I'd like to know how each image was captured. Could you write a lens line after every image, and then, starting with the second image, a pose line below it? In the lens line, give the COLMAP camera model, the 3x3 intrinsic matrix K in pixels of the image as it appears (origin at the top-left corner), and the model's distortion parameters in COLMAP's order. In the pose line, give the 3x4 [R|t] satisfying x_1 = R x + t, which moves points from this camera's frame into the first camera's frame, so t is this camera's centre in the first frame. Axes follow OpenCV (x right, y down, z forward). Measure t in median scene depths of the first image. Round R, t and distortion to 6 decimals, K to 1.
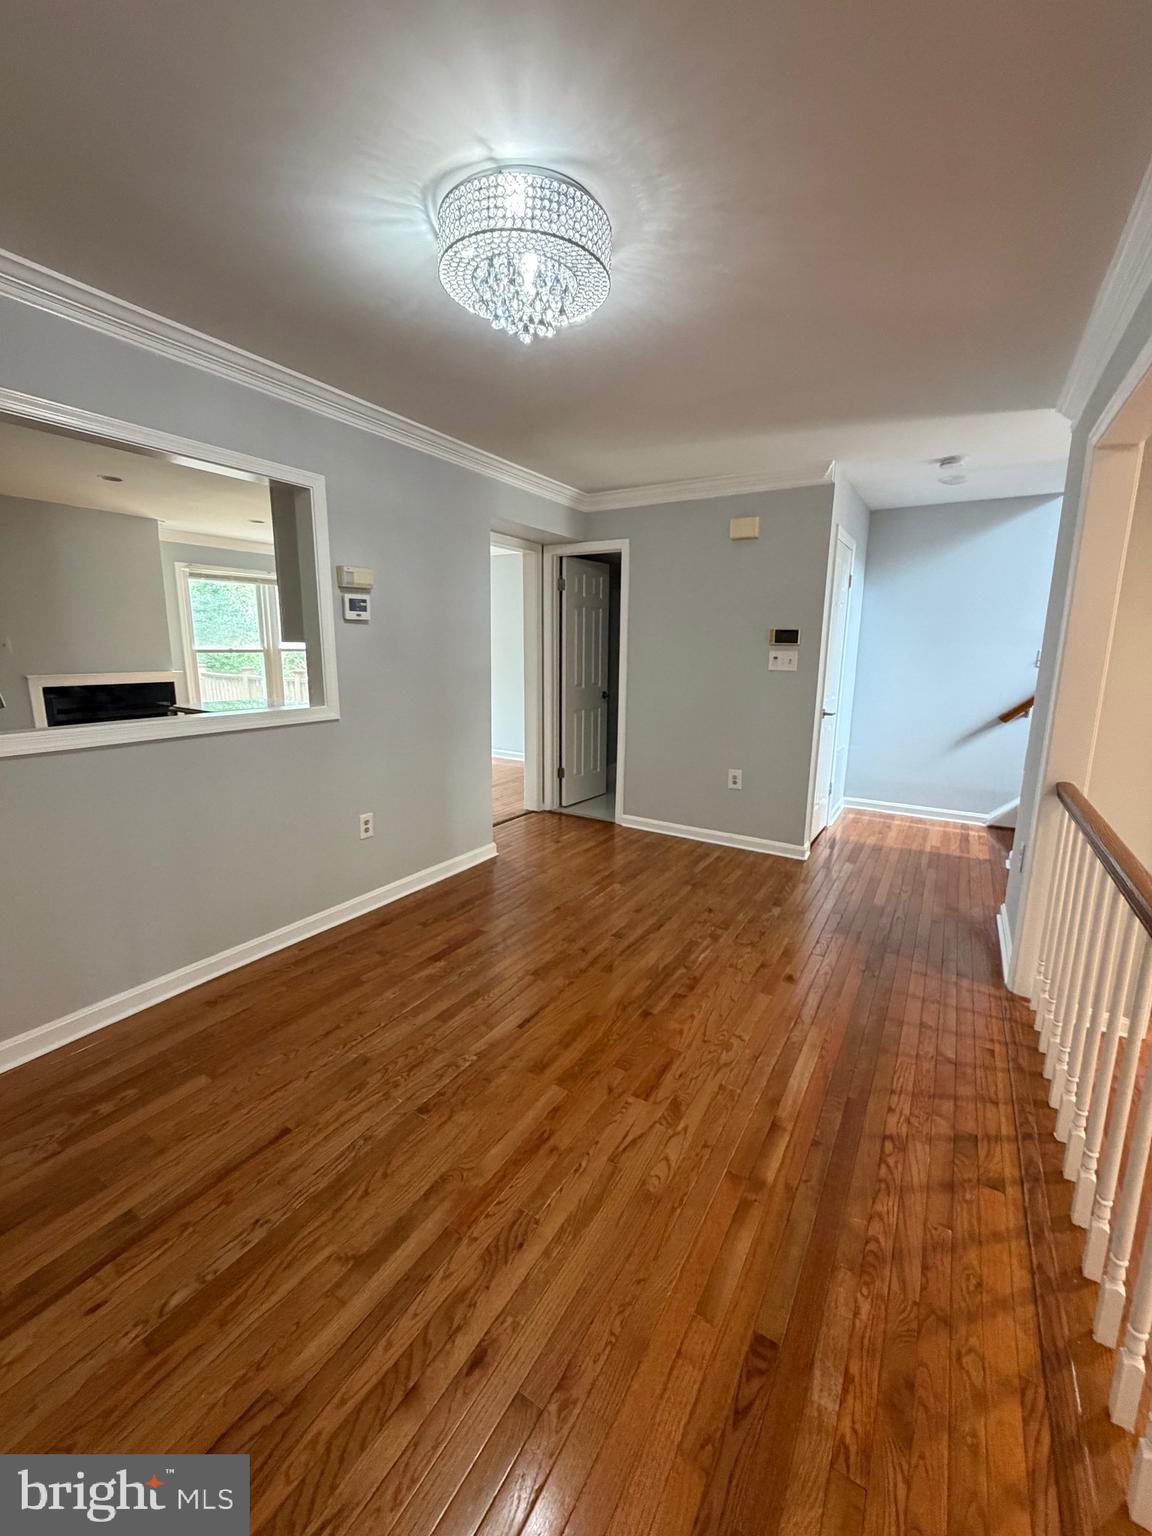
lens RADIAL K [[610.8, 0, 576.8], [0, 610.8, 763.9], [0, 0, 1]] dist [-0.001667, -0.000393]
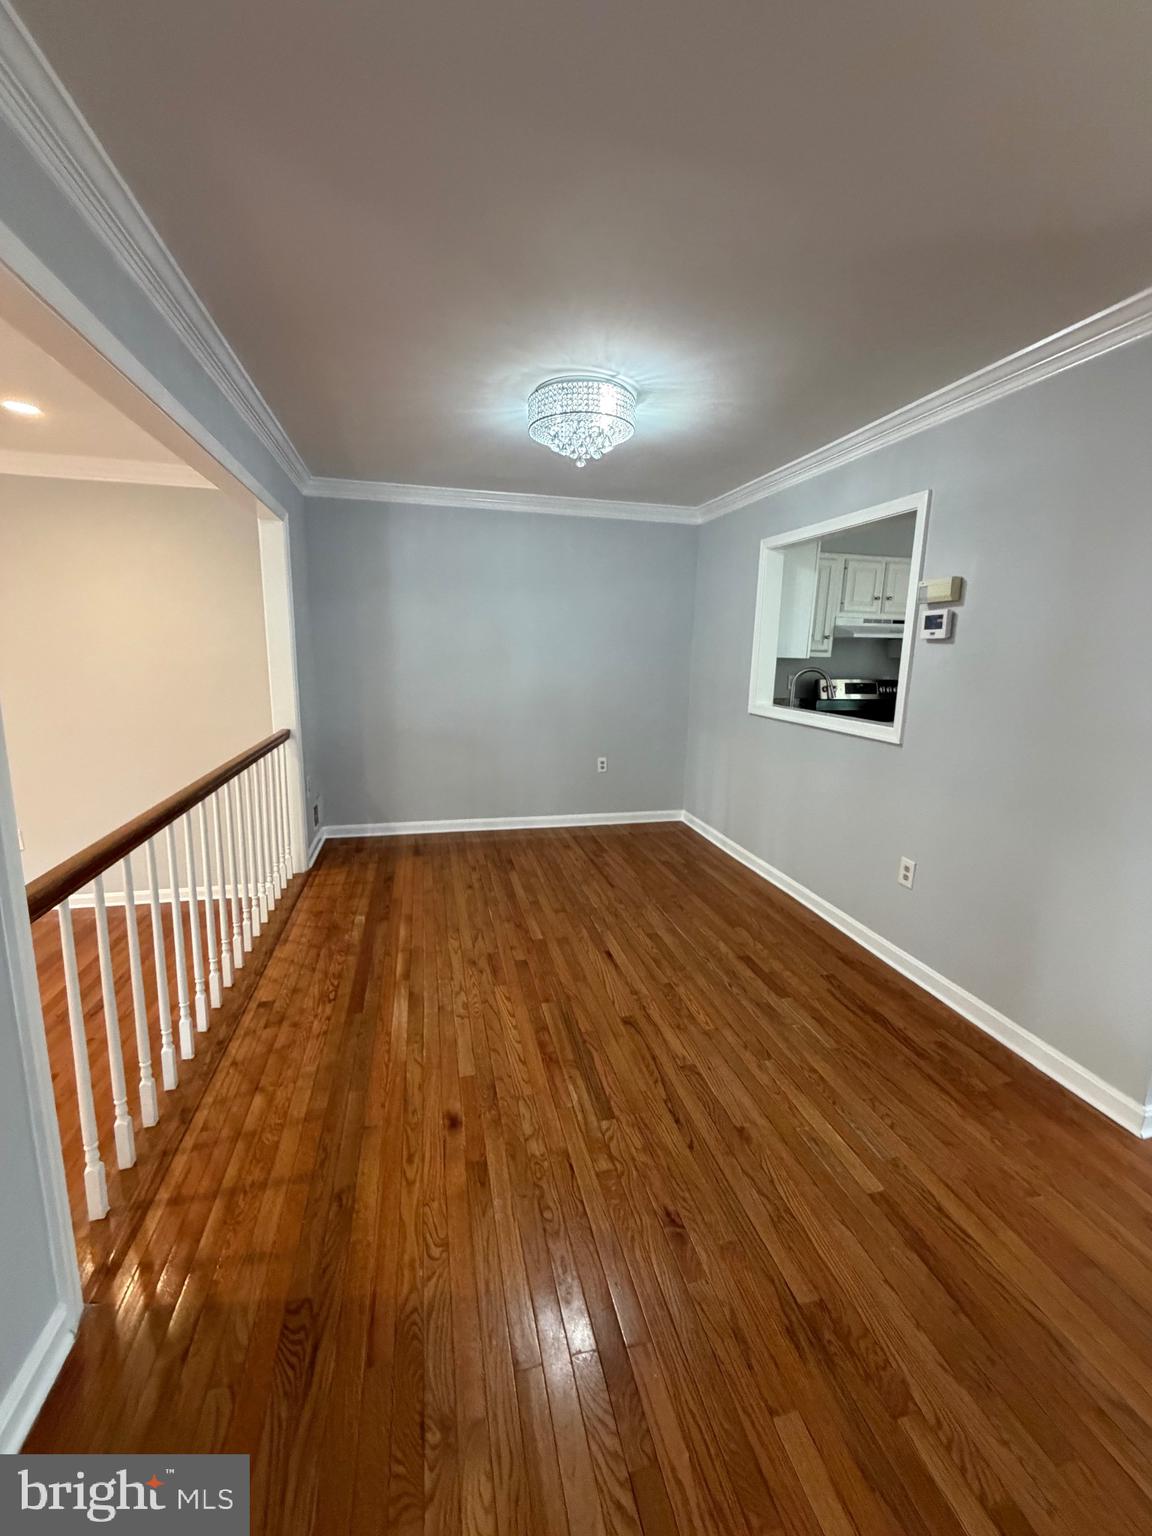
lens RADIAL K [[612.6, 0, 577.1], [0, 612.6, 763.2], [0, 0, 1]] dist [-0.001382, 0.000876]
pose [[-0.697554, 0.103247, -0.709054, 0.817195], [-0.170326, 0.937307, 0.304047, -0.320582], [0.695994, 0.332860, -0.636237, 1.625566]]
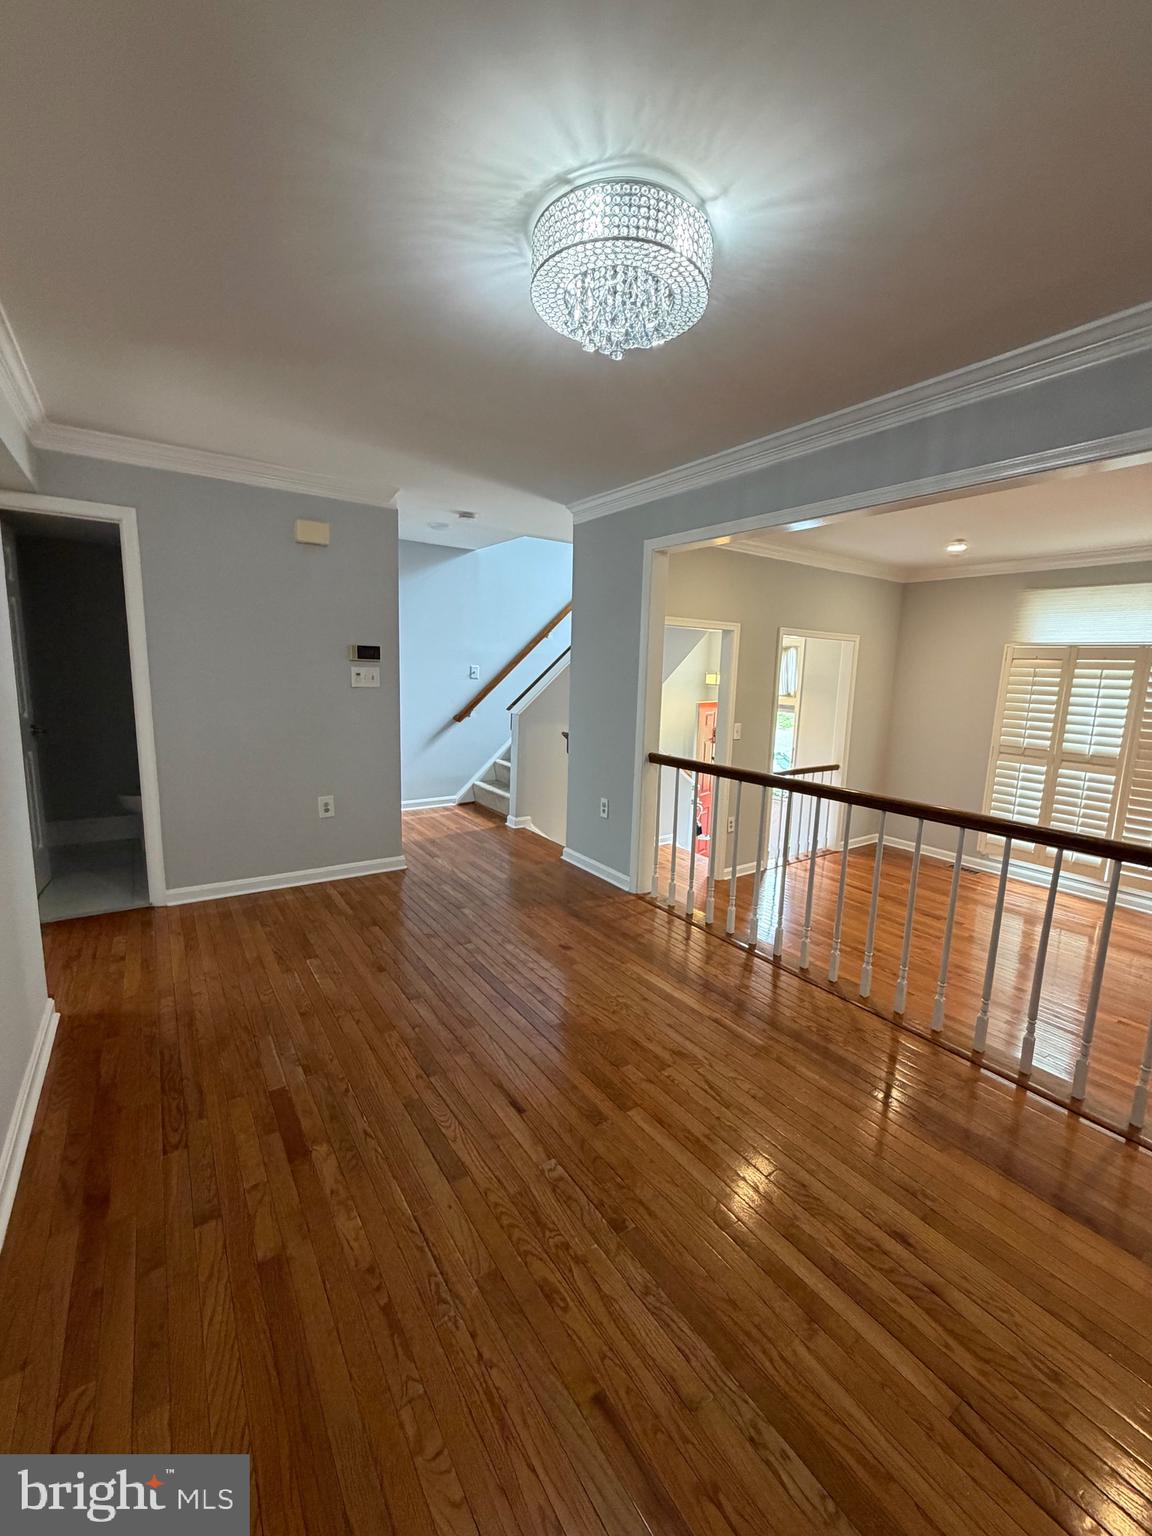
lens RADIAL K [[613.0, 0, 577.0], [0, 613.0, 763.0], [0, 0, 1]] dist [-0.000959, 0.000698]
pose [[0.399149, -0.141053, 0.905971, -0.765056], [0.152073, 0.984595, 0.086295, -0.113998], [-0.904187, 0.103329, 0.414451, 0.514229]]
